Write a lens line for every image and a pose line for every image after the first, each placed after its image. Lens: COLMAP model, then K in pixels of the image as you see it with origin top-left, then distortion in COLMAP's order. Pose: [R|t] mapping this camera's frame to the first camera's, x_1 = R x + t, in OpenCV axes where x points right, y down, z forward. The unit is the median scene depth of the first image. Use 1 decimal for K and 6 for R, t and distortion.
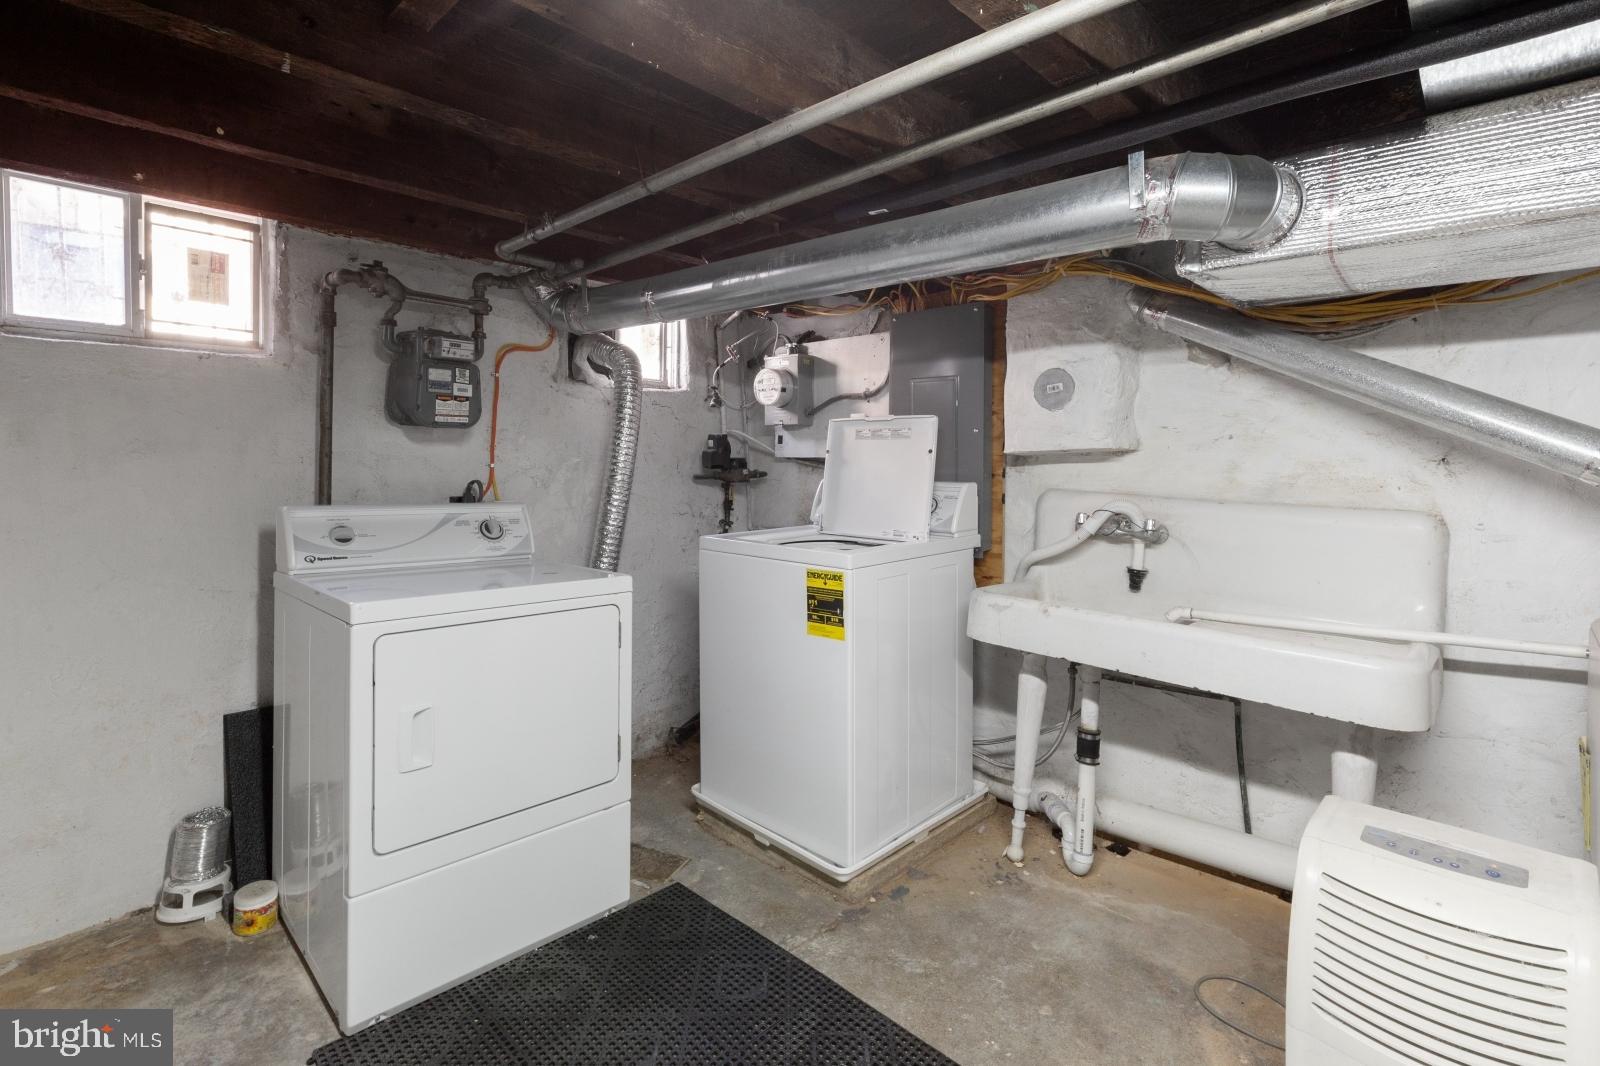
lens RADIAL K [[750.8, 0, 802.2], [0, 750.8, 504.0], [0, 0, 1]] dist [0.002075, 0.000265]
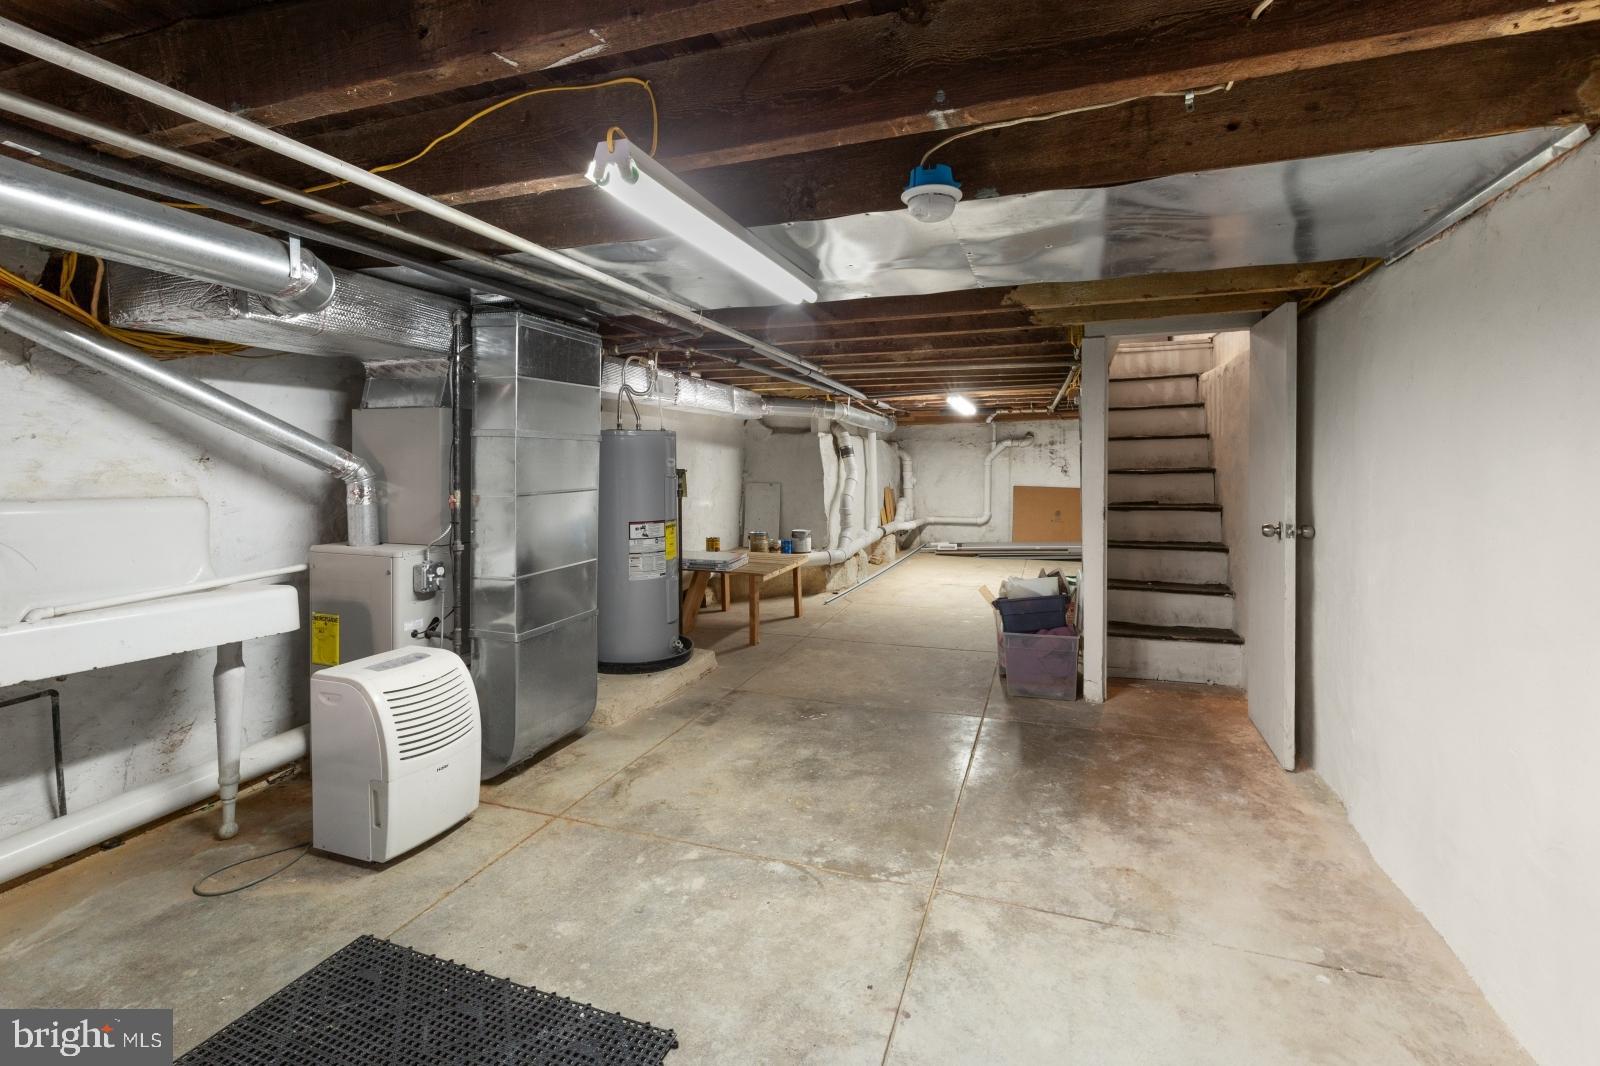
lens RADIAL K [[750.8, 0, 802.2], [0, 750.8, 504.0], [0, 0, 1]] dist [0.002075, 0.000265]
pose [[-0.418932, -0.053565, 0.906436, -0.842002], [0.049522, 0.995425, 0.081712, -0.031481], [-0.906666, 0.079120, -0.414362, 0.516672]]
